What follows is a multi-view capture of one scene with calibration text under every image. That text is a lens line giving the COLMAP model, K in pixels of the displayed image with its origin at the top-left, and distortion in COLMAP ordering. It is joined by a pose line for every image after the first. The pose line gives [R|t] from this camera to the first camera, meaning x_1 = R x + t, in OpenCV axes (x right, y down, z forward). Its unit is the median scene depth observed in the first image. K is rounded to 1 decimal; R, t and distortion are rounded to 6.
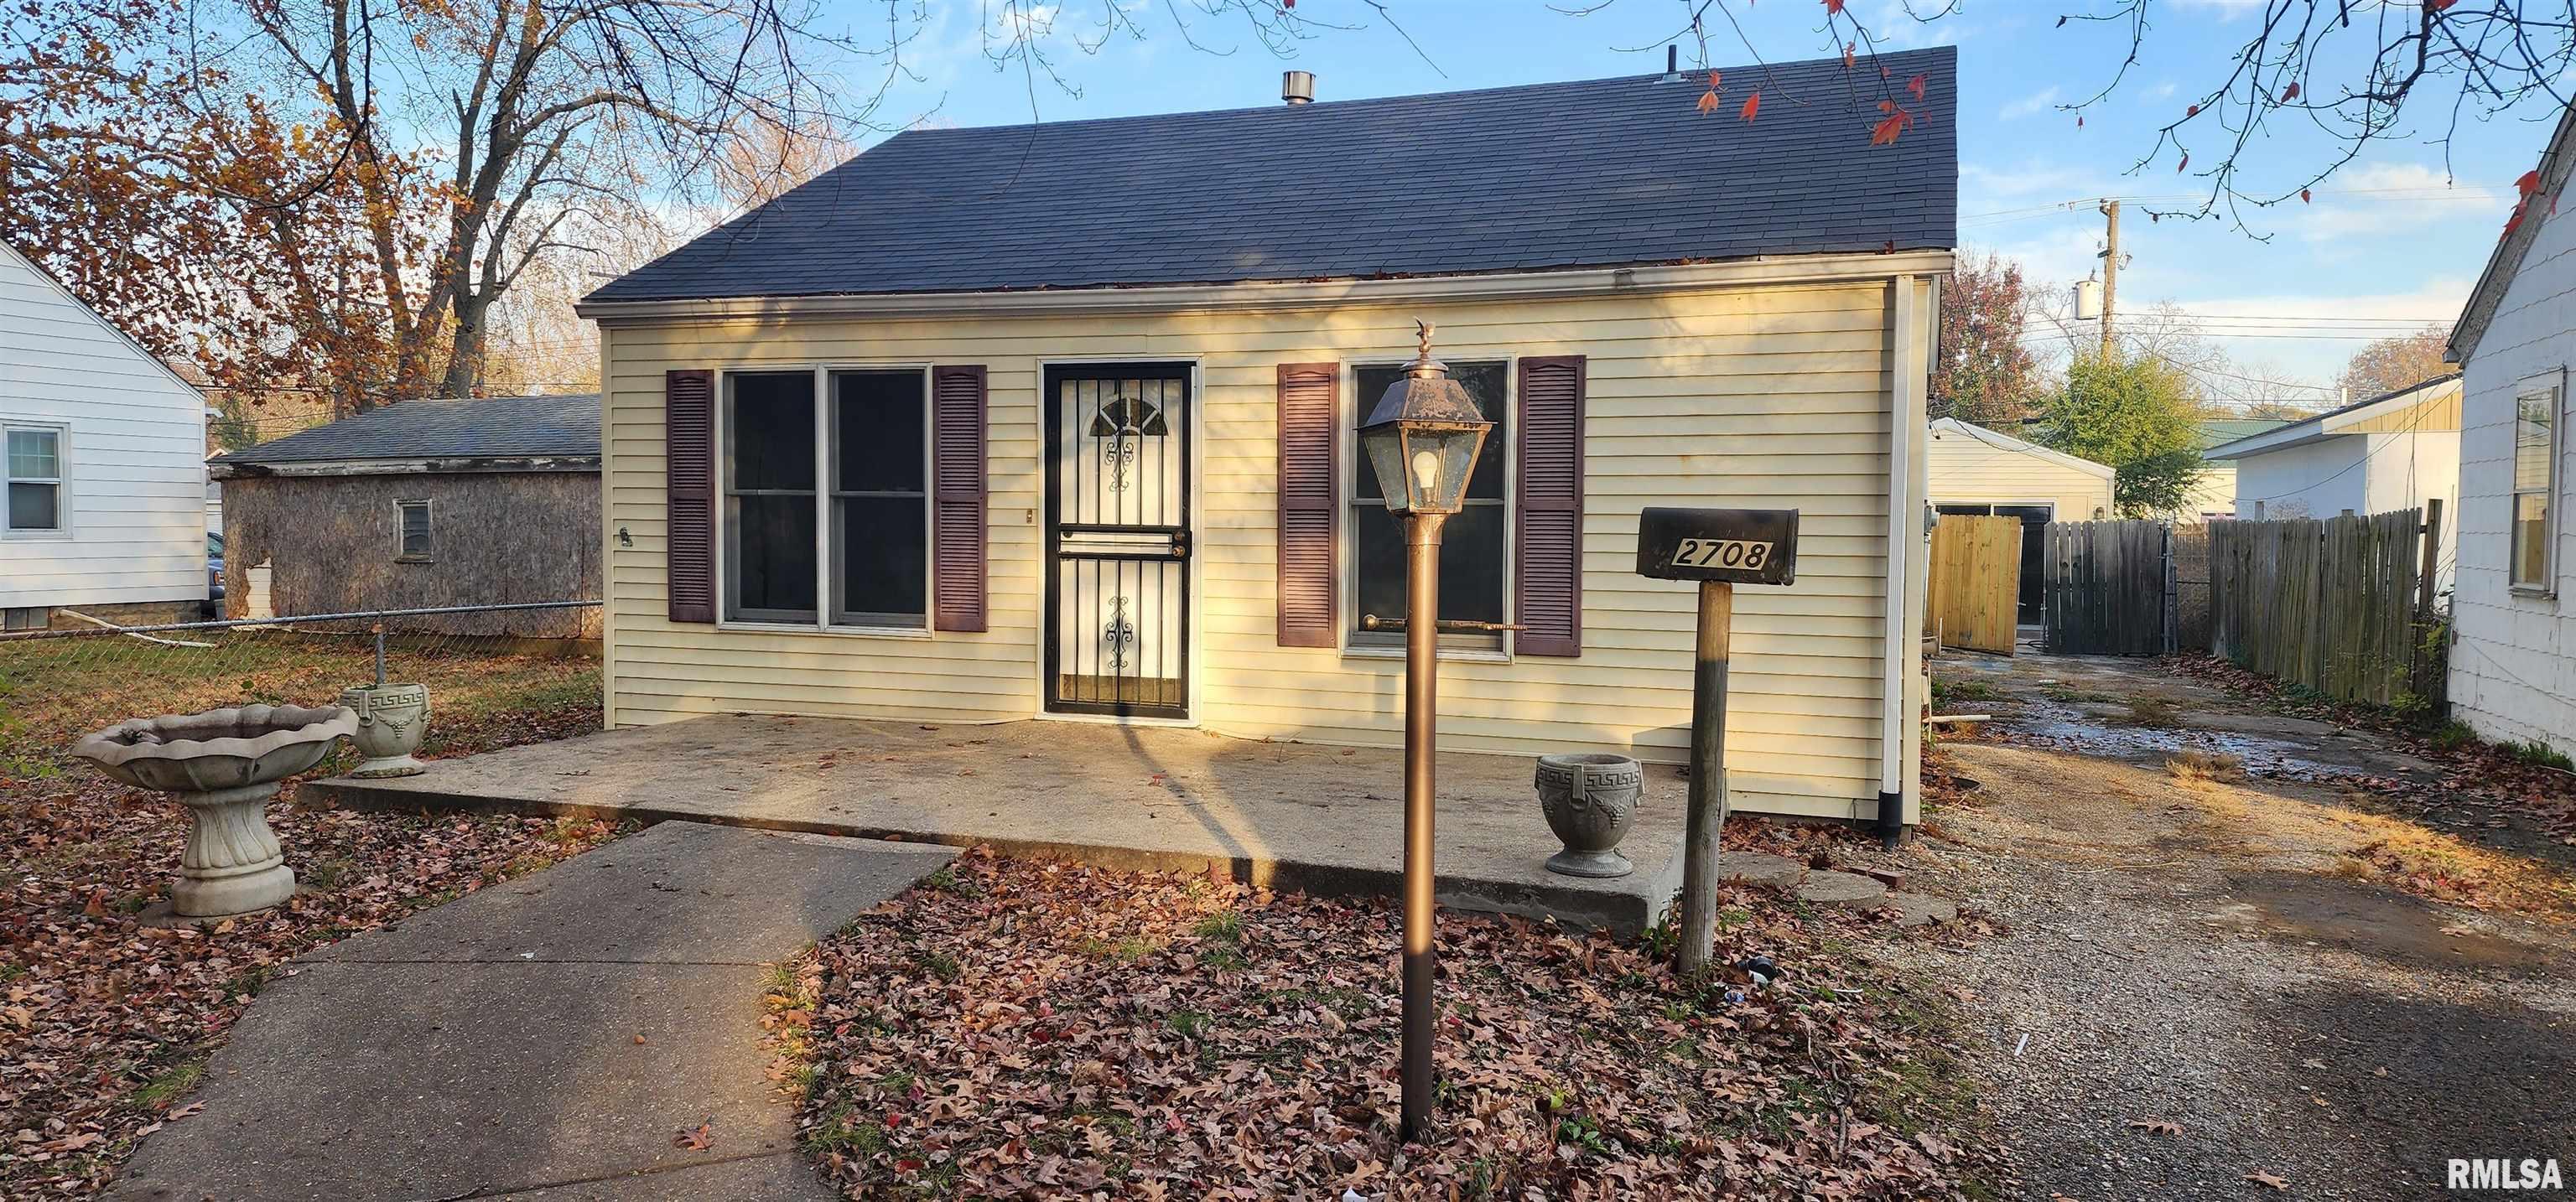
lens RADIAL K [[1686.9, 0, 1286.7], [0, 1686.9, 601.3], [0, 0, 1]] dist [0.054713, -0.003360]
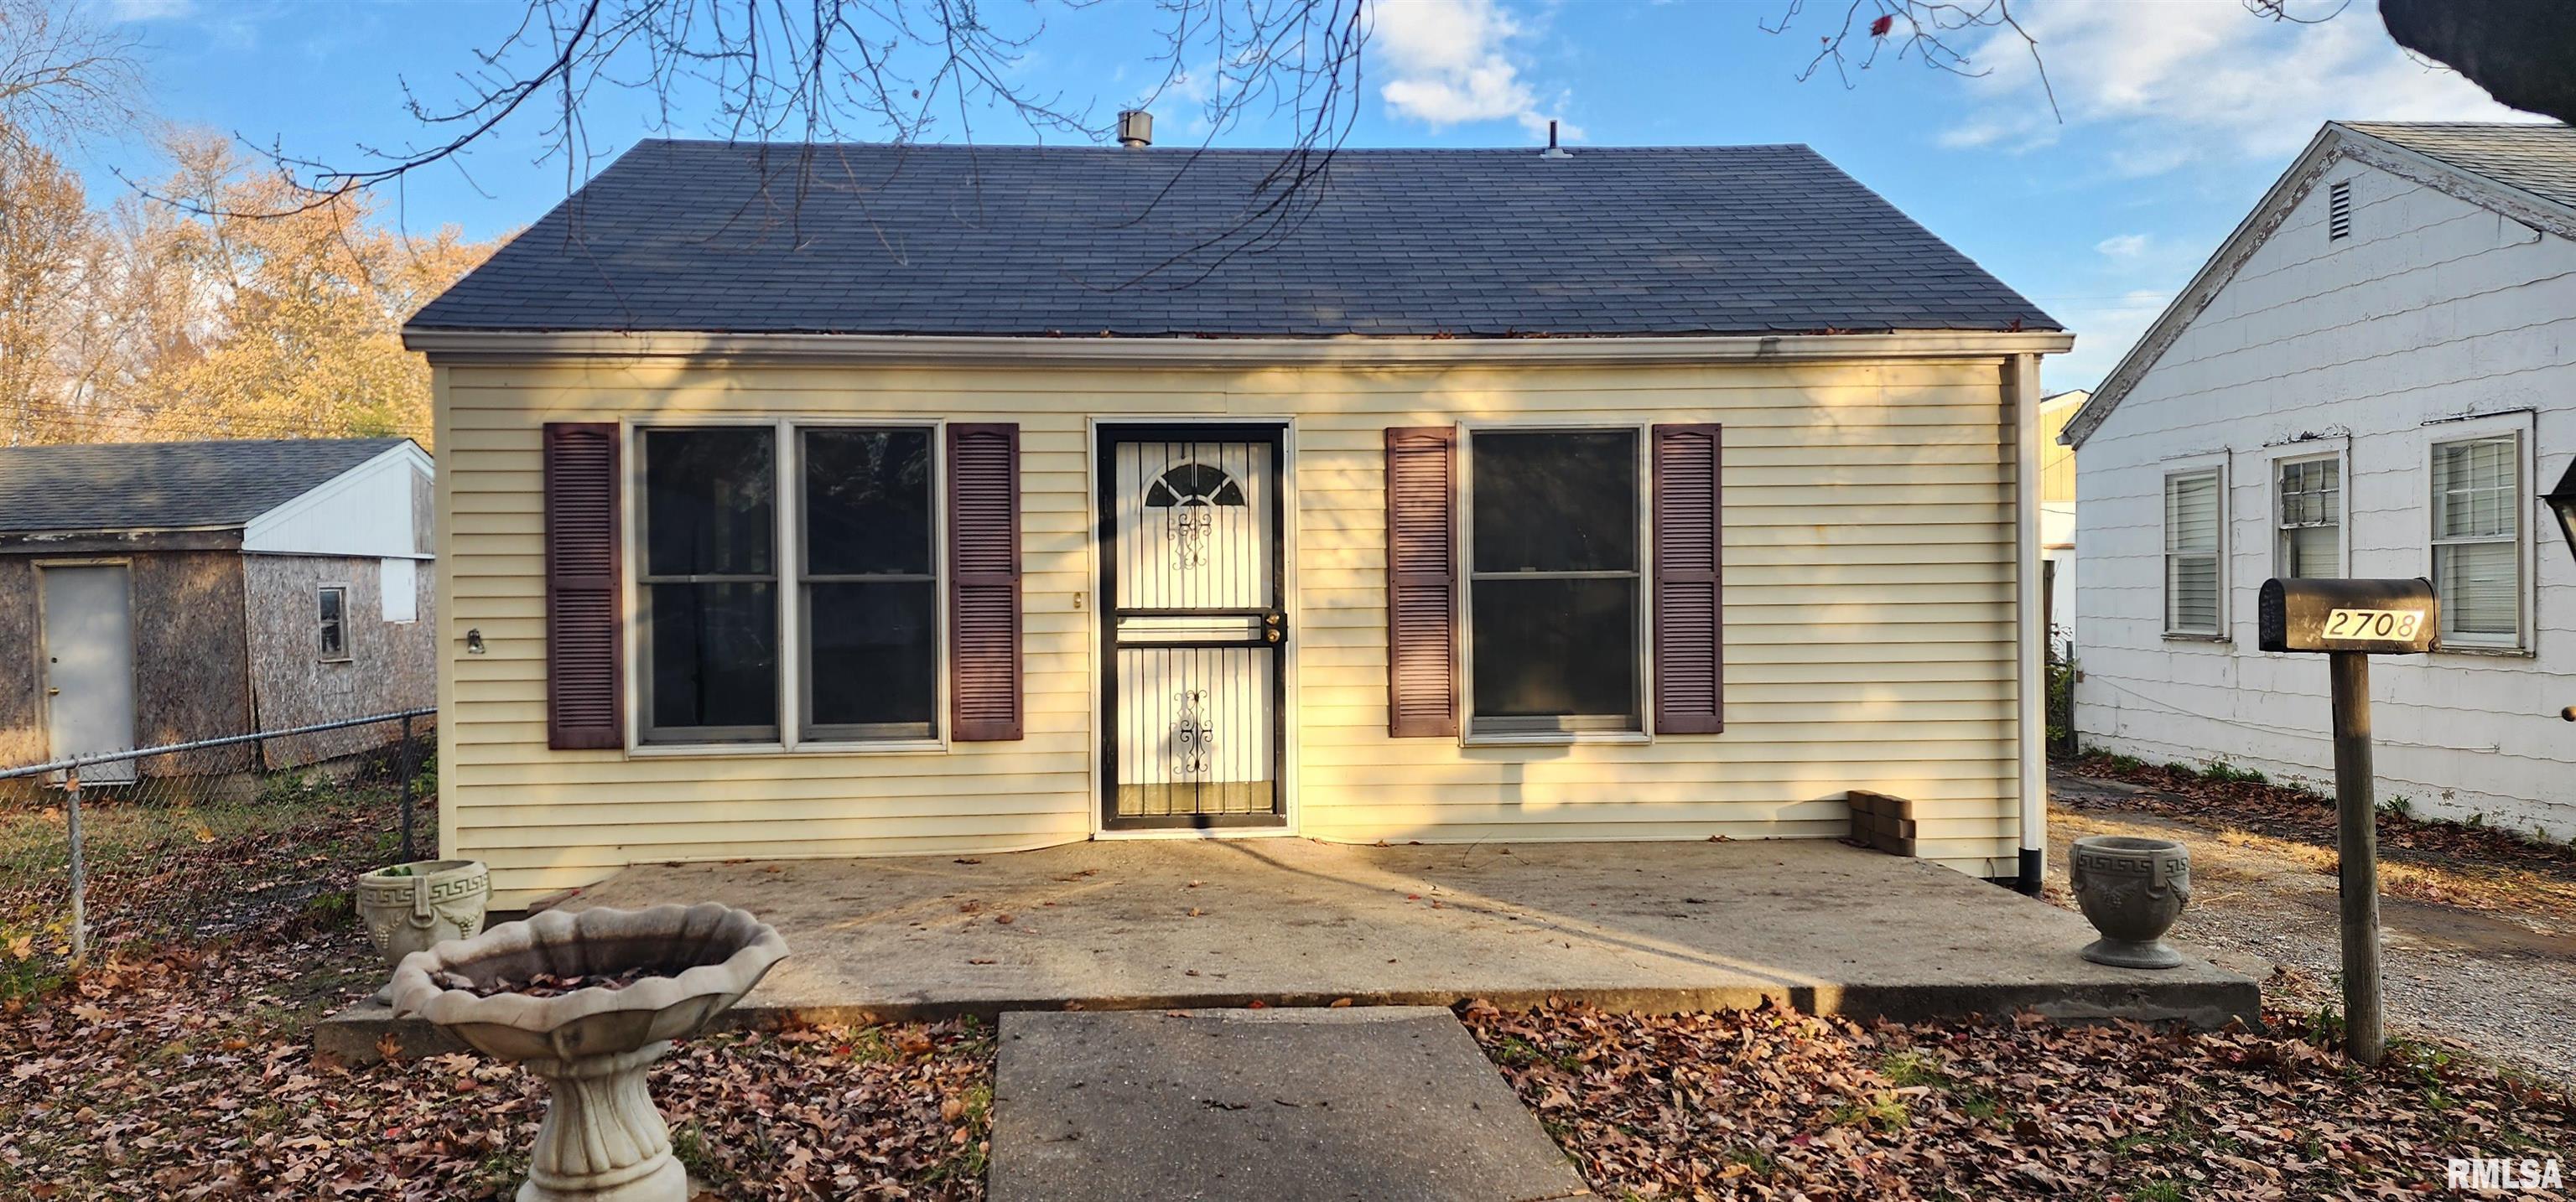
lens RADIAL K [[1686.9, 0, 1285.0], [0, 1686.9, 605.9], [0, 0, 1]] dist [0.054713, -0.003360]
pose [[0.921215, -0.024102, 0.388306, -0.391147], [0.038960, 0.998777, -0.030434, -0.018199], [-0.387098, 0.043165, 0.921028, 0.180395]]
